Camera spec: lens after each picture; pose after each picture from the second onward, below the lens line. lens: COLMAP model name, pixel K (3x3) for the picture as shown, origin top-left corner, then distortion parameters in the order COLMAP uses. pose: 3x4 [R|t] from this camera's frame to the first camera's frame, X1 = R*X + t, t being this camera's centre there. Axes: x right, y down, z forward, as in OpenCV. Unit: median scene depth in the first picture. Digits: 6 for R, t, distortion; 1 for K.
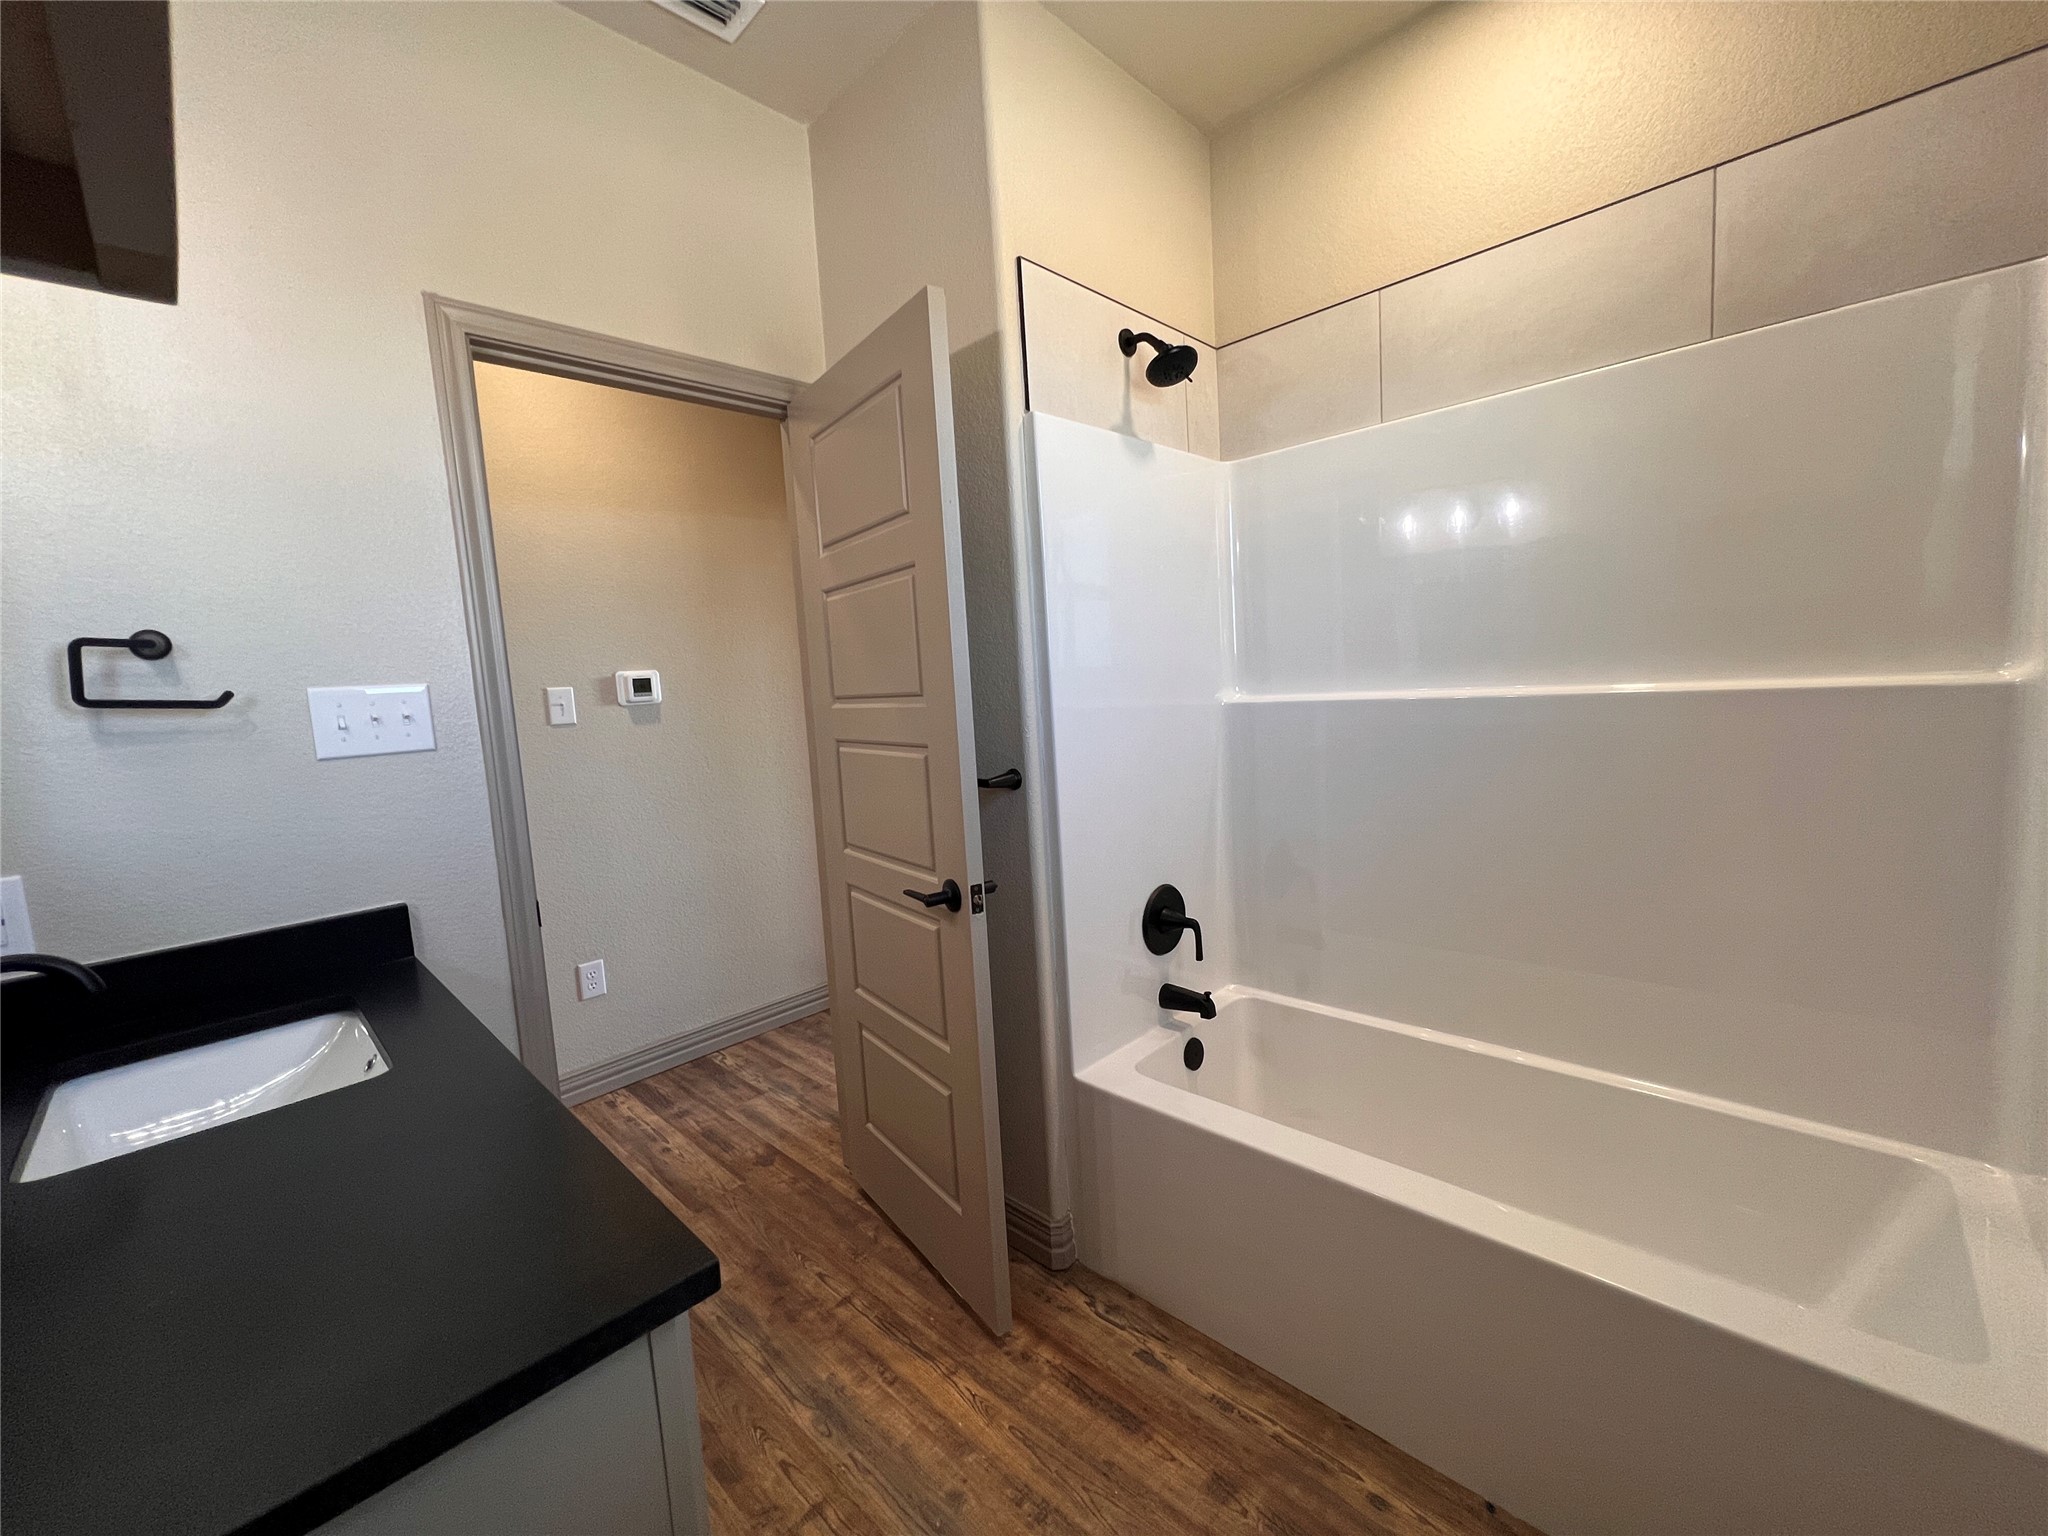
lens RADIAL K [[824.2, 0, 1025.2], [0, 824.2, 768.8], [0, 0, 1]] dist [0.000313, 0.000161]
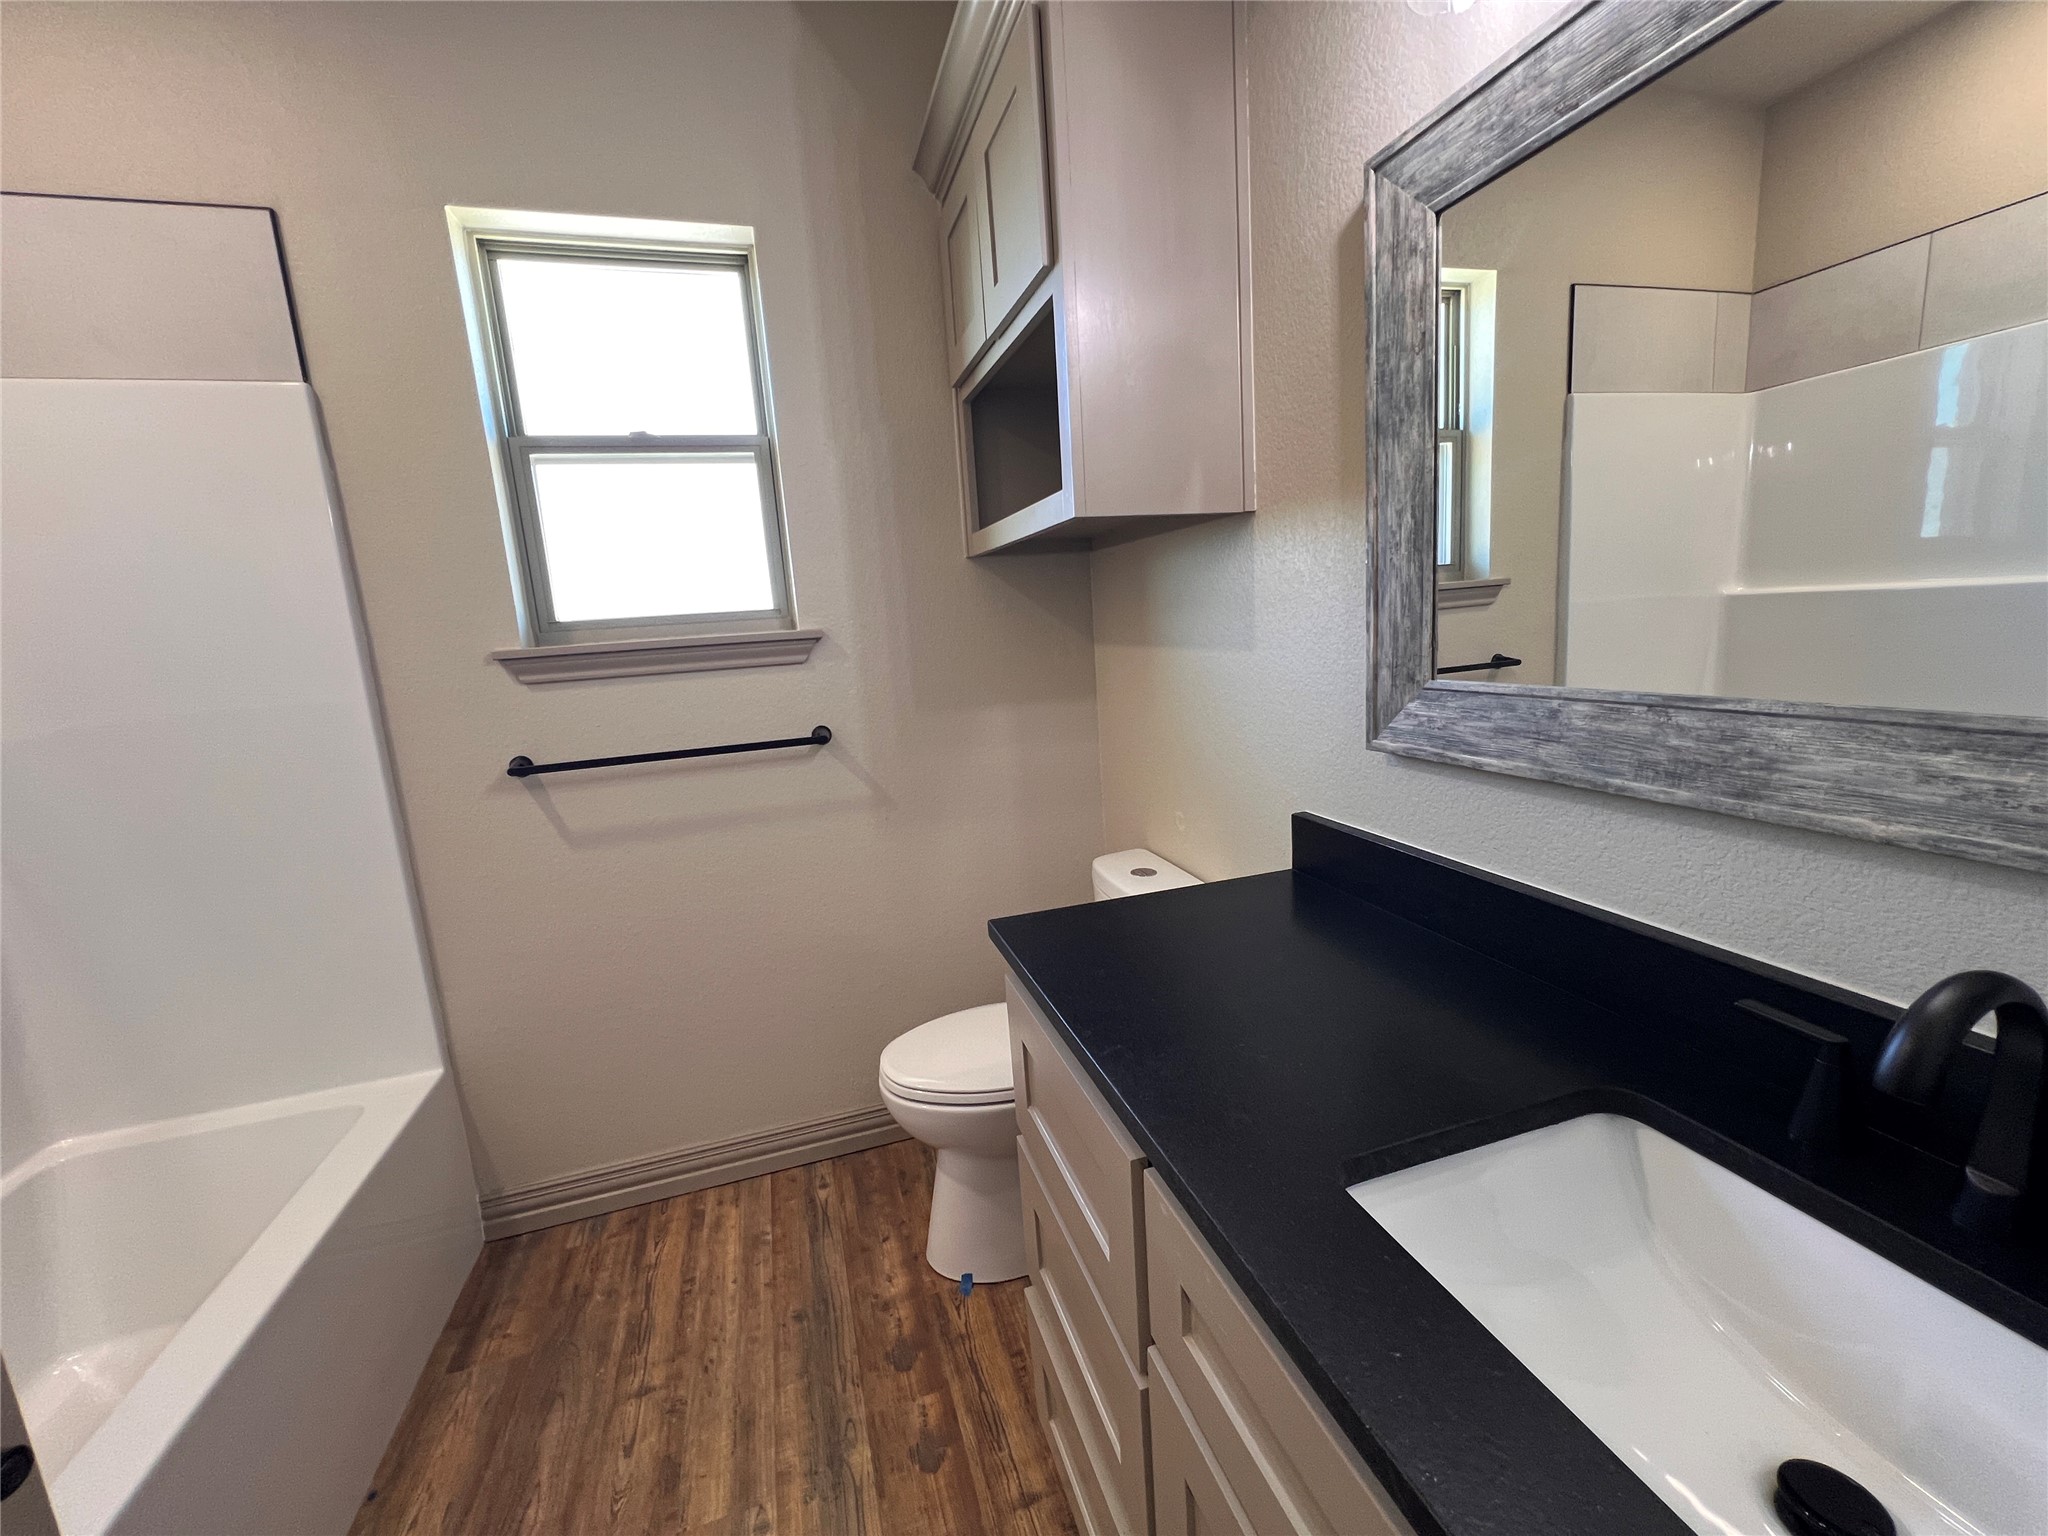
lens RADIAL K [[824.2, 0, 1029.2], [0, 824.2, 762.3], [0, 0, 1]] dist [0.000313, 0.000161]
pose [[0.882681, 0.072991, -0.464271, -0.095667], [-0.024331, 0.993638, 0.109959, 0.063979], [0.469343, -0.085763, 0.878841, -0.649512]]
